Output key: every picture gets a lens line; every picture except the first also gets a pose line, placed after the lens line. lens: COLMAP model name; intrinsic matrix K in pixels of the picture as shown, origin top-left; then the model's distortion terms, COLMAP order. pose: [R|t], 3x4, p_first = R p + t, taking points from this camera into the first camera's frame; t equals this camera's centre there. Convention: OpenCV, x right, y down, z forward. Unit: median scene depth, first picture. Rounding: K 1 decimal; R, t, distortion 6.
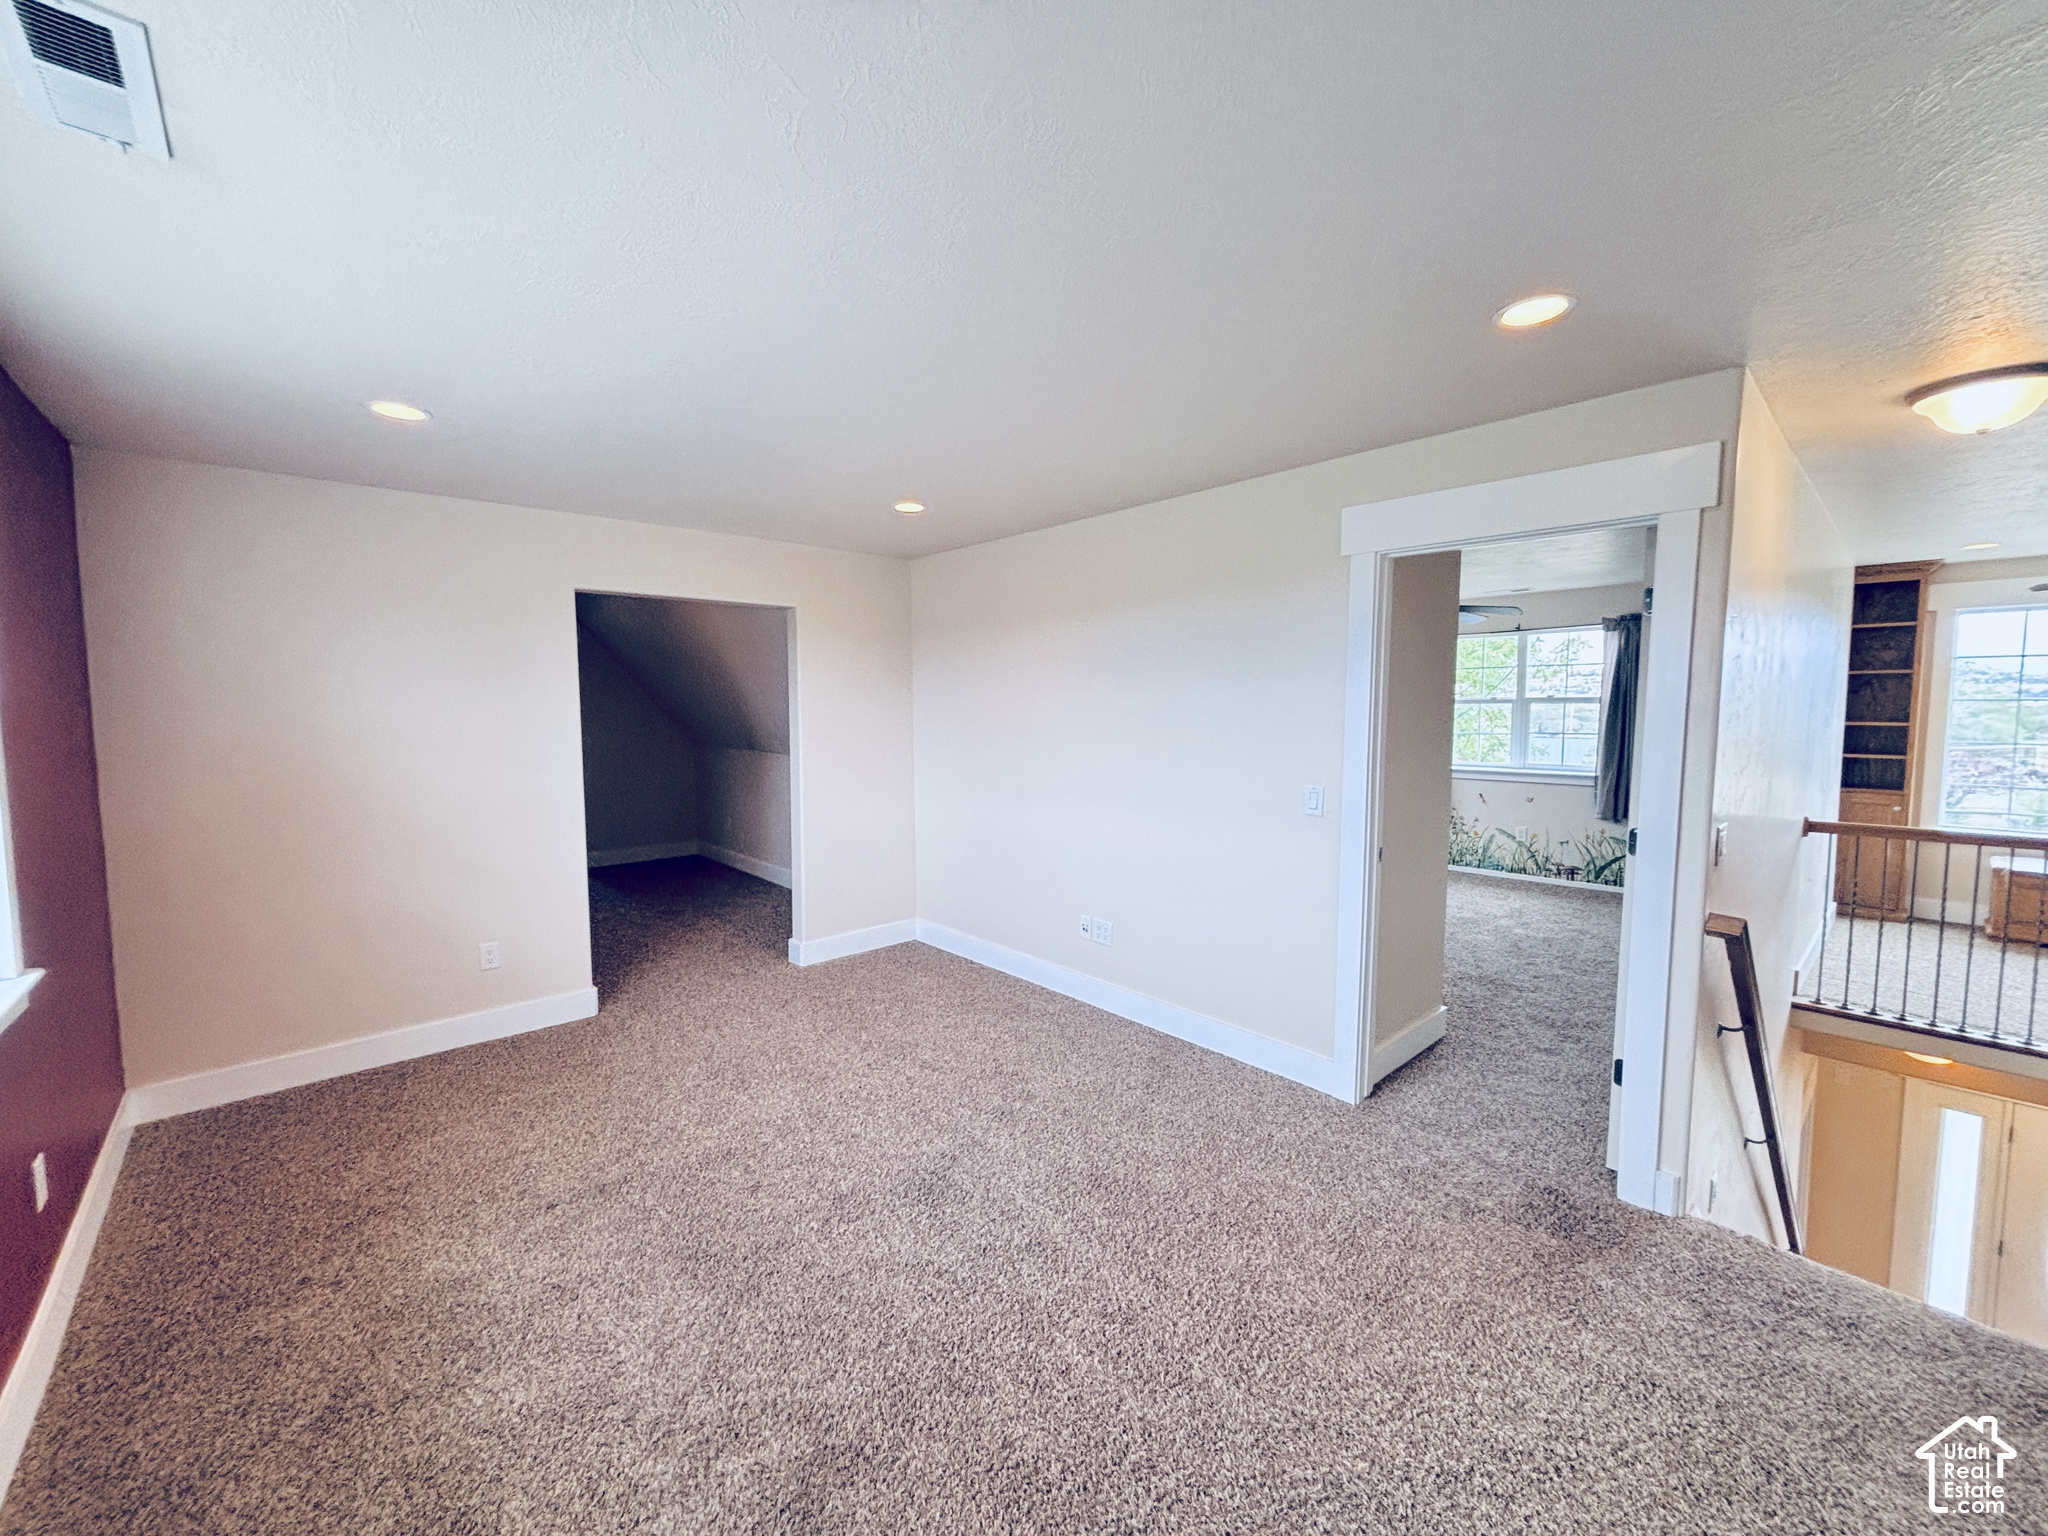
lens RADIAL K [[823.7, 0, 1015.0], [0, 823.7, 762.8], [0, 0, 1]] dist [0.002316, 0.000613]
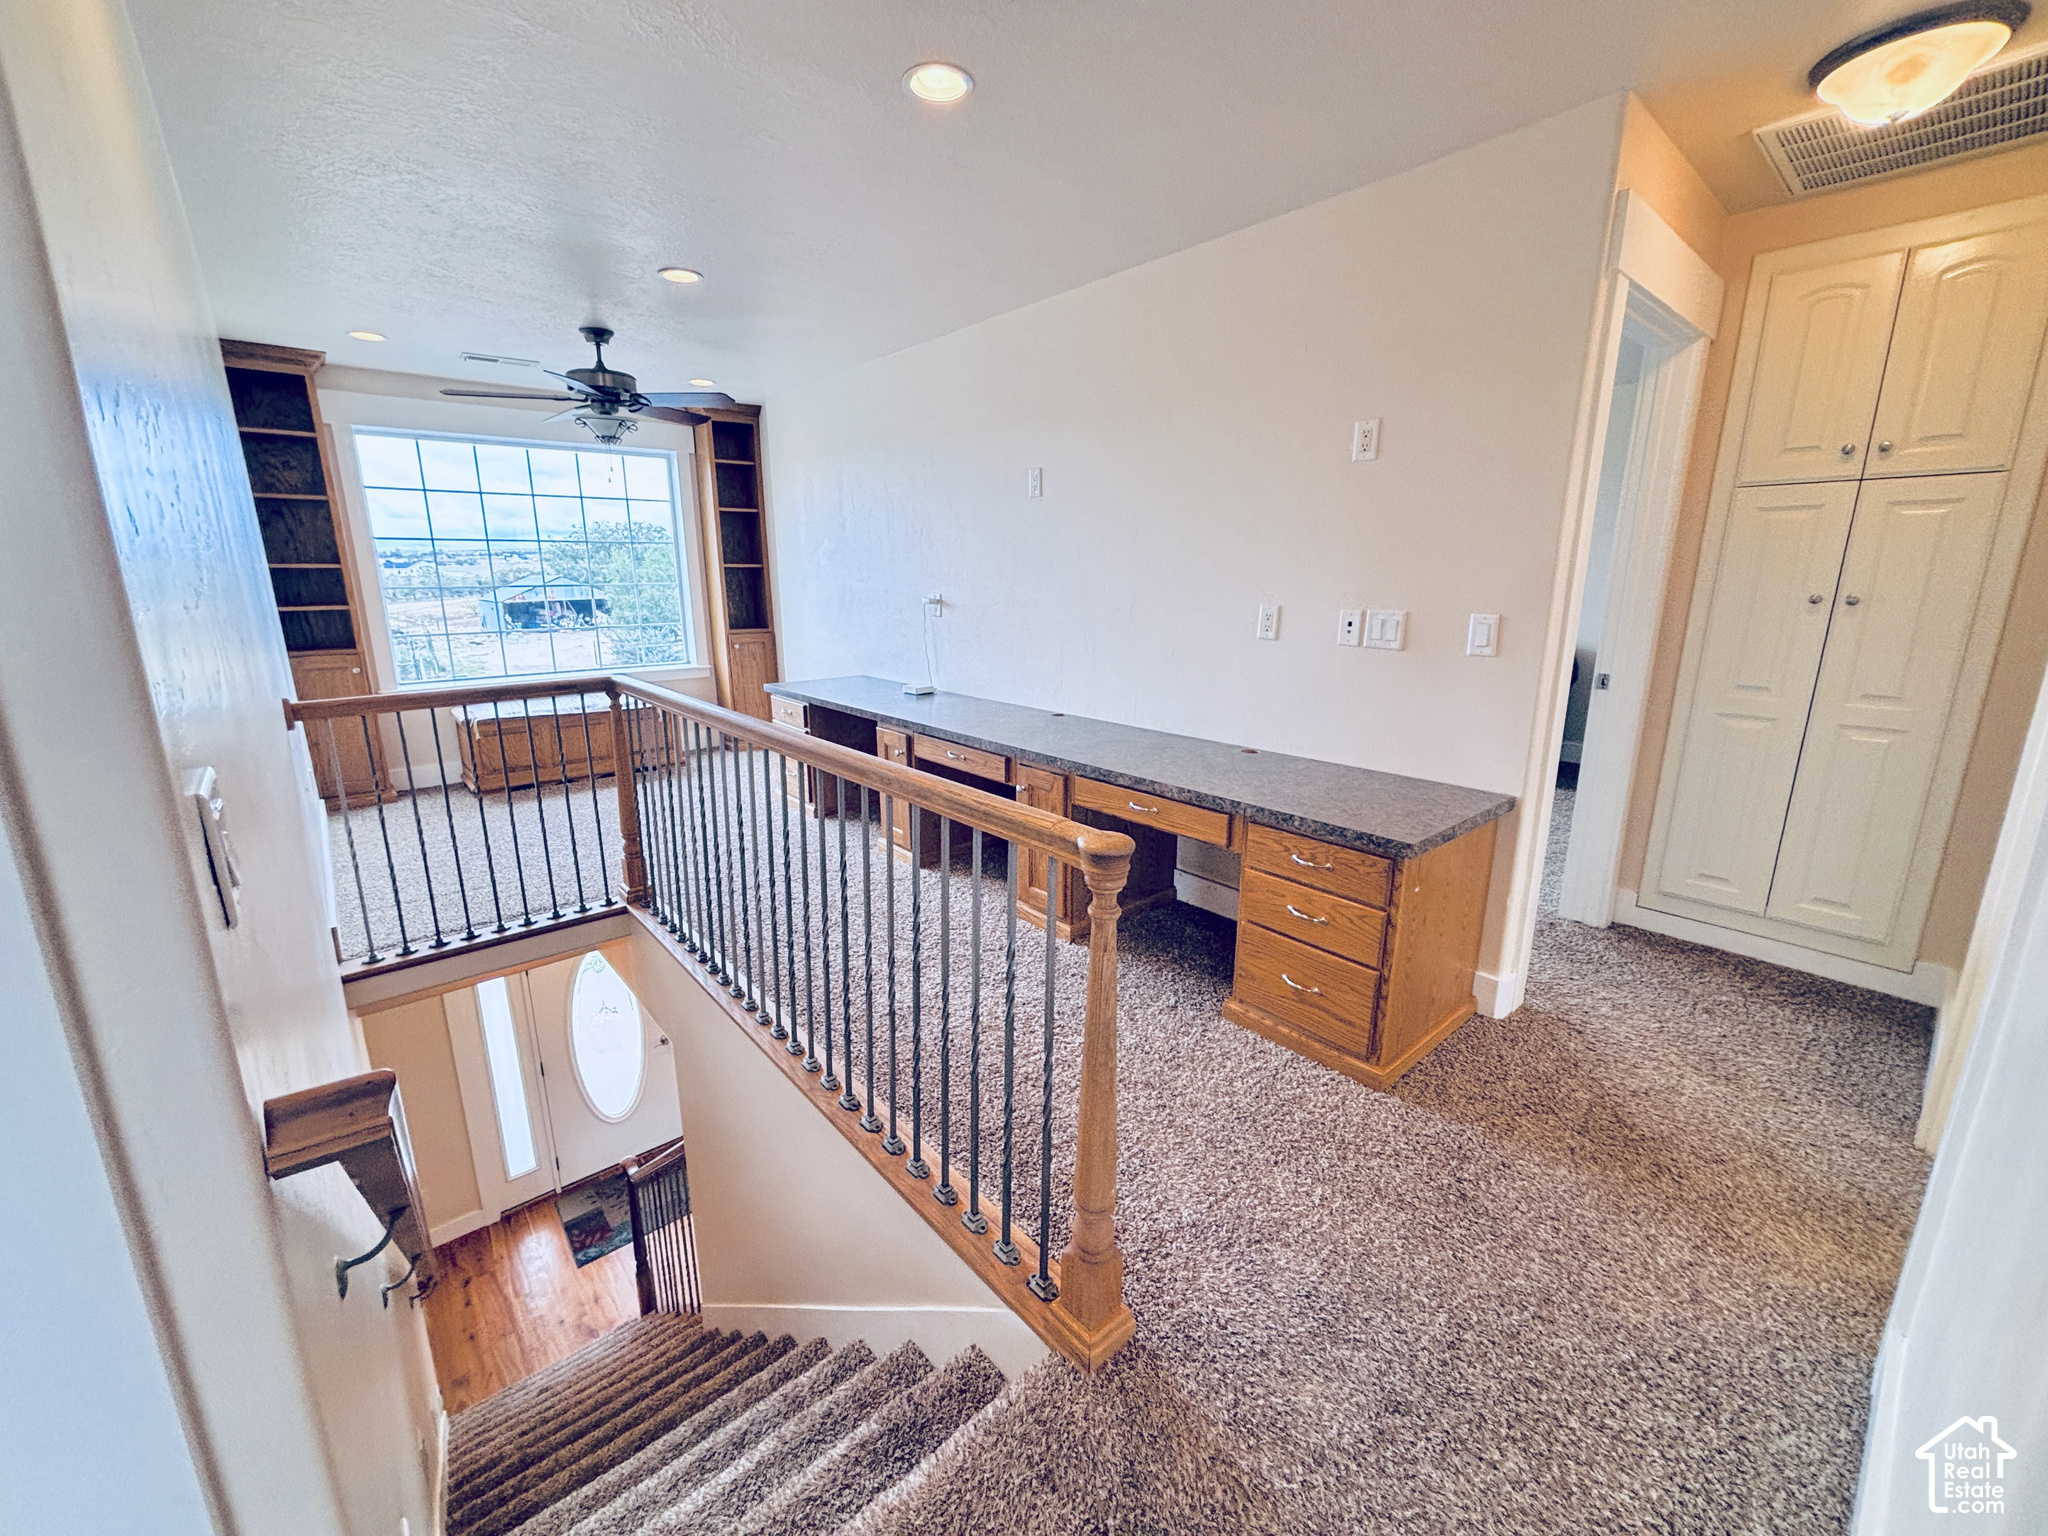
lens RADIAL K [[823.7, 0, 1011.9], [0, 823.7, 772.1], [0, 0, 1]] dist [0.002316, 0.000613]
pose [[0.028768, -0.222296, 0.974555, 0.264374], [0.077264, 0.972536, 0.219555, 0.023174], [-0.996596, 0.068982, 0.045153, 0.319481]]
